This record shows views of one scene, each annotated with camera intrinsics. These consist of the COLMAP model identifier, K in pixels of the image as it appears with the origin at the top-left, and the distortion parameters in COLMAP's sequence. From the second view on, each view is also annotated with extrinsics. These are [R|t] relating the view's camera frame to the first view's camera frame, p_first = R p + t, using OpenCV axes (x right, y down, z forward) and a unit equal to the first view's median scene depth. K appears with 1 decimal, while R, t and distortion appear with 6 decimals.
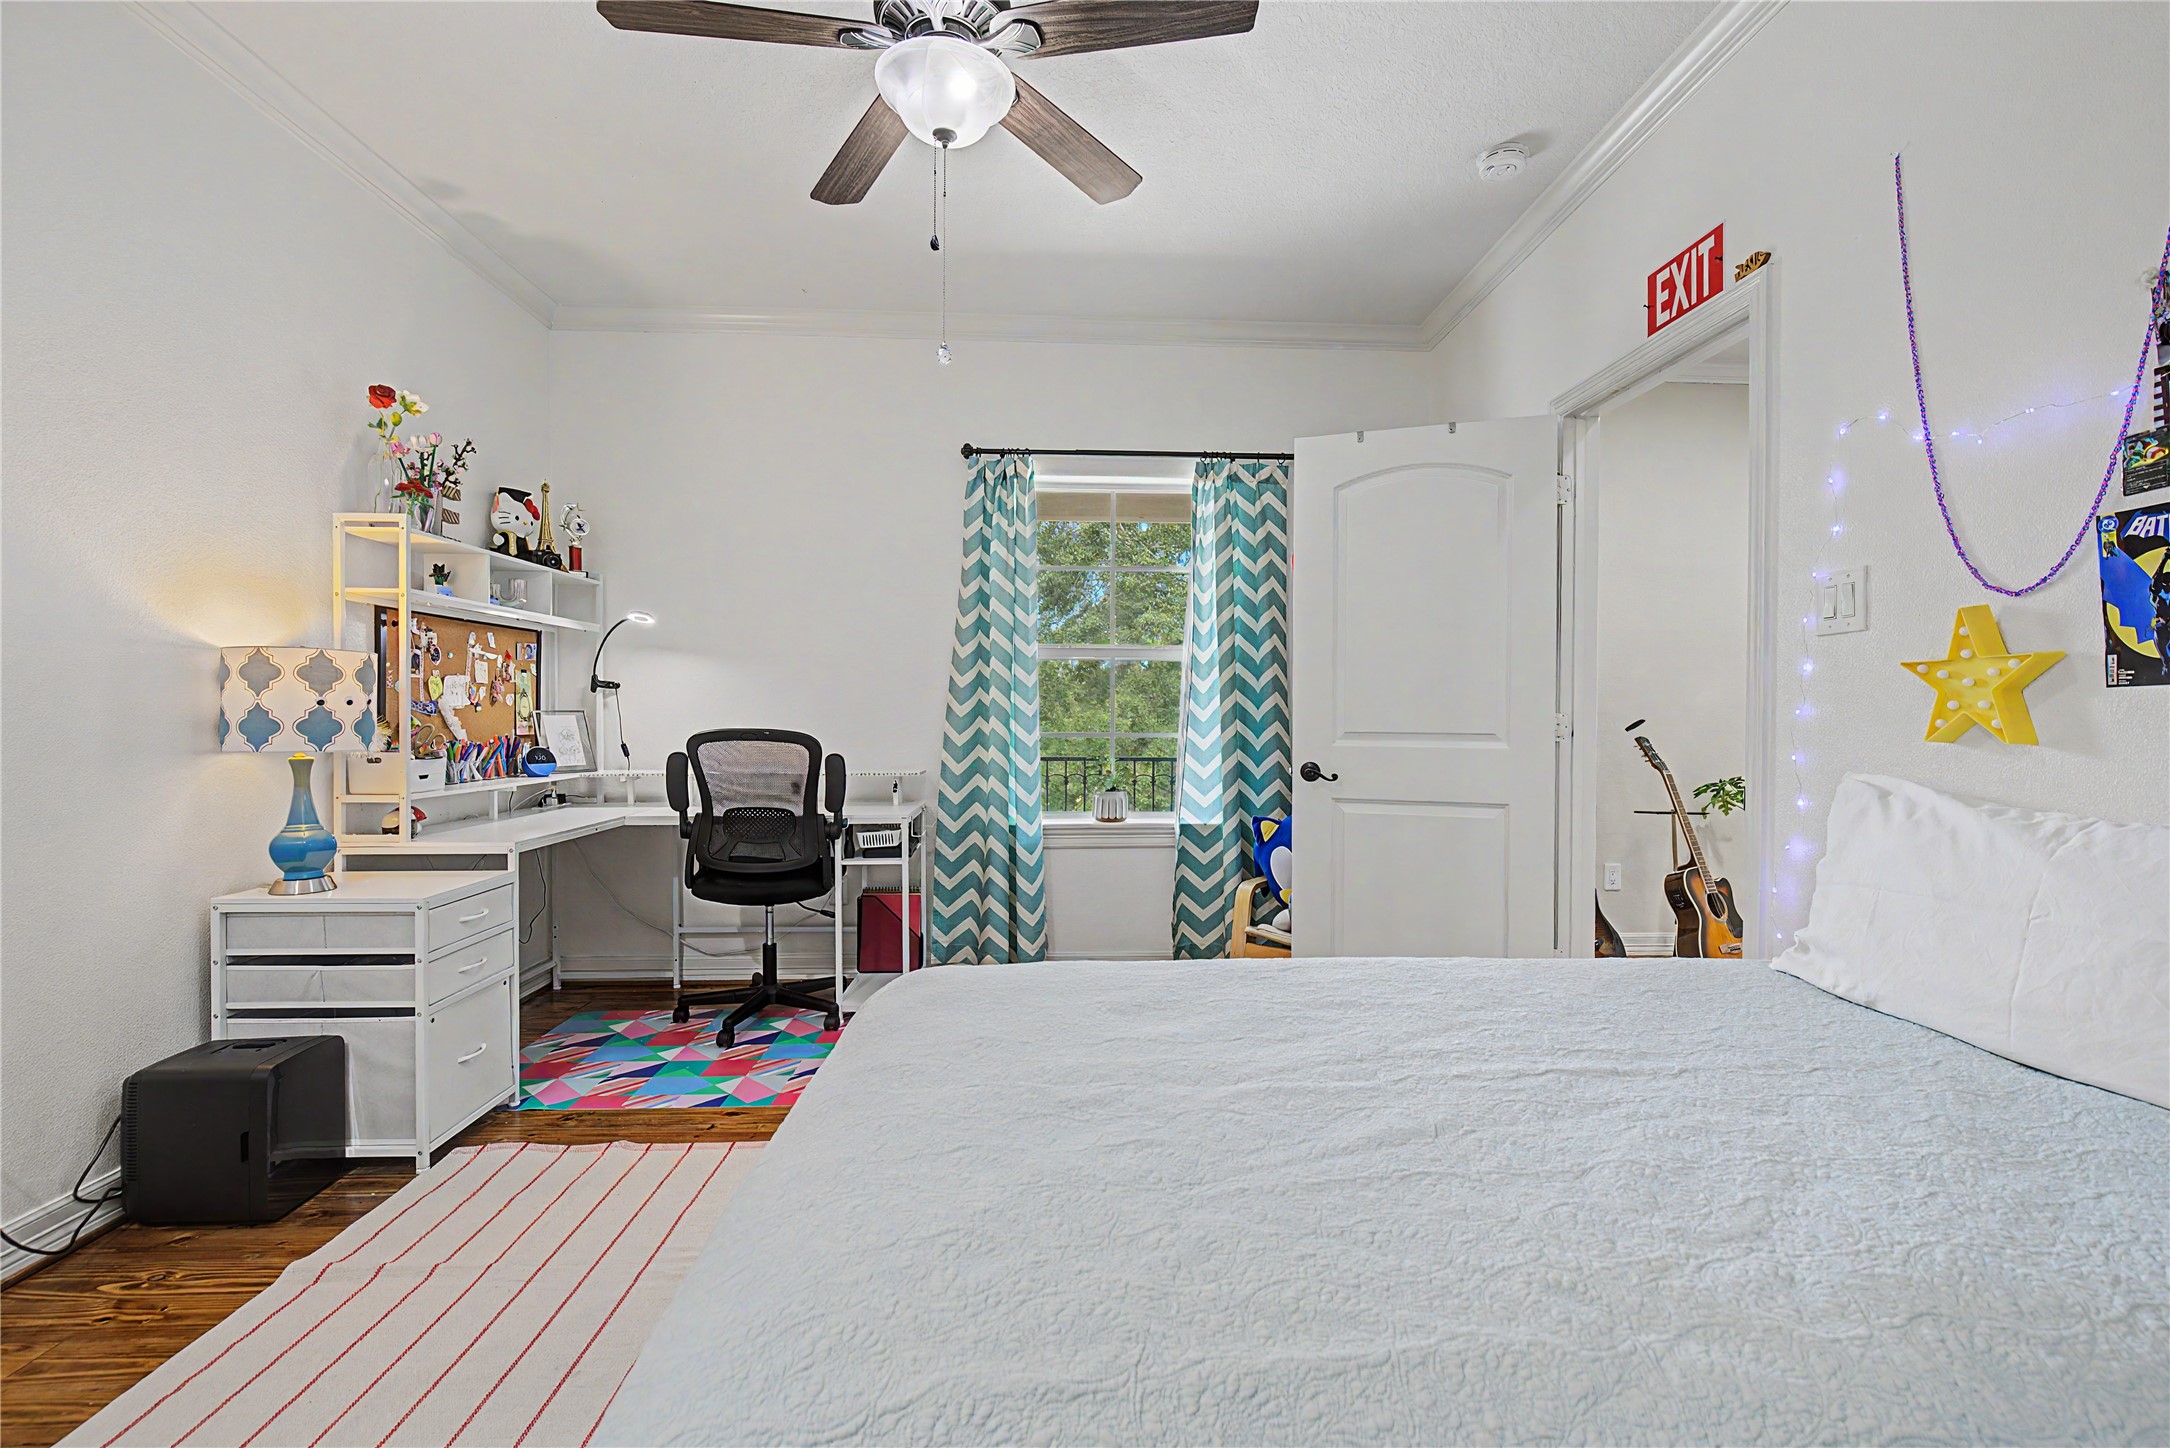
lens RADIAL K [[990.5, 0, 1086.9], [0, 990.5, 722.1], [0, 0, 1]] dist [0.004134, 0.002423]
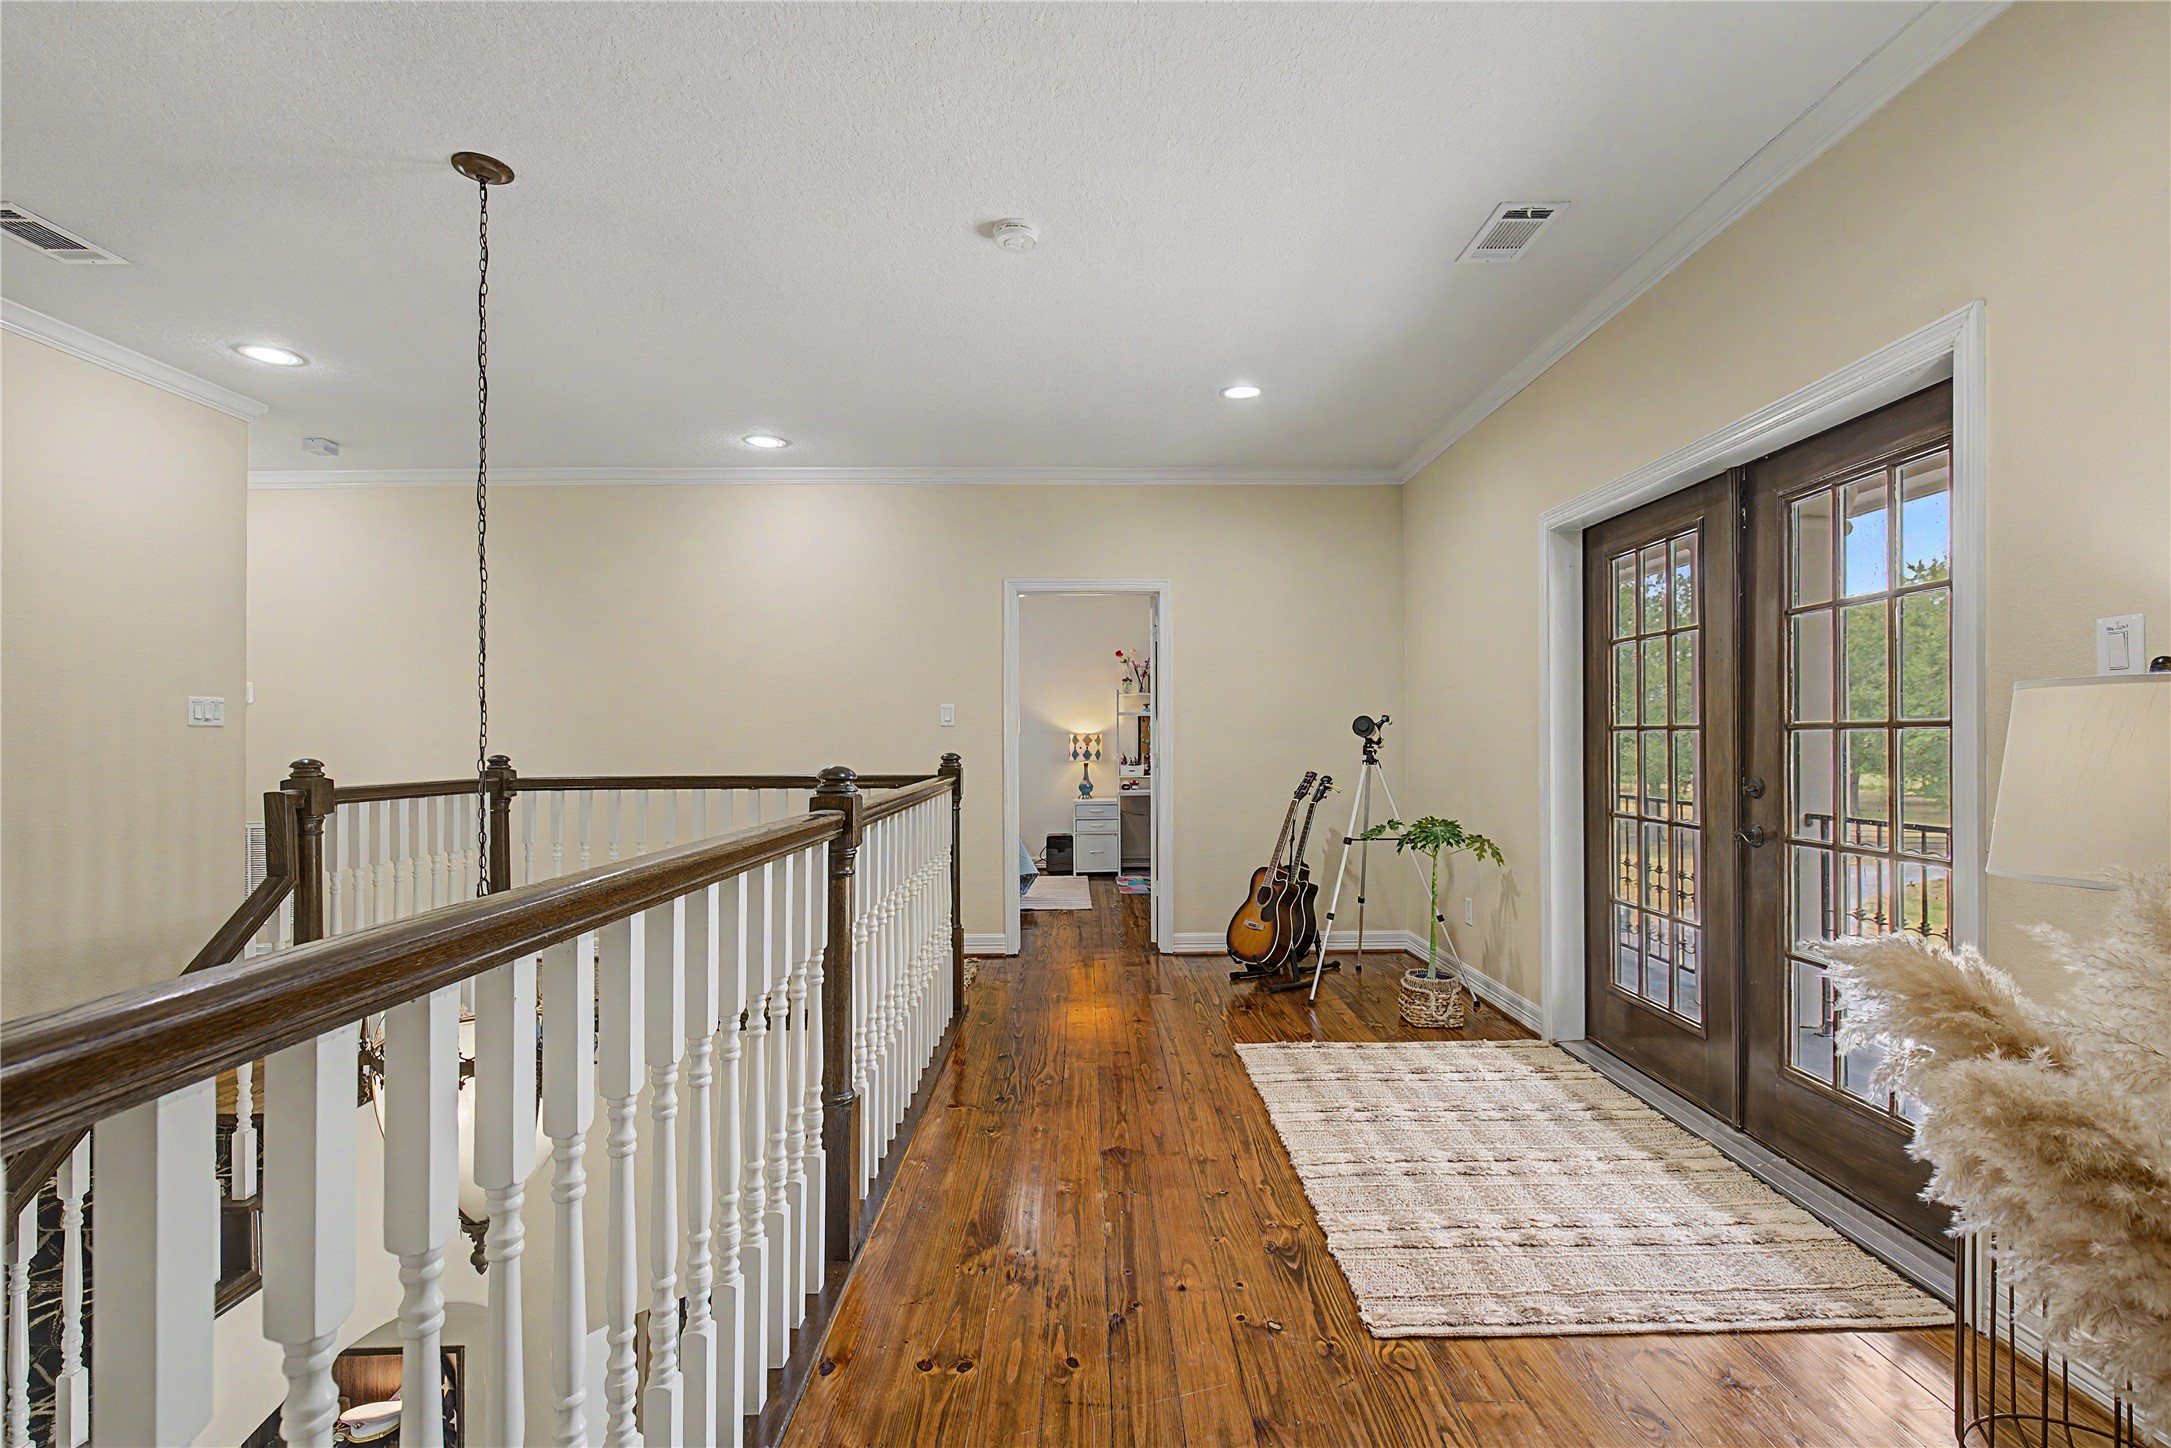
lens RADIAL K [[991.0, 0, 1089.6], [0, 991.0, 740.2], [0, 0, 1]] dist [0.004134, 0.002423]
pose [[0.034570, 0.006454, 0.999381, -4.545242], [0.006350, 0.999958, -0.006678, -0.024119], [-0.999382, 0.006577, 0.034527, 0.846276]]
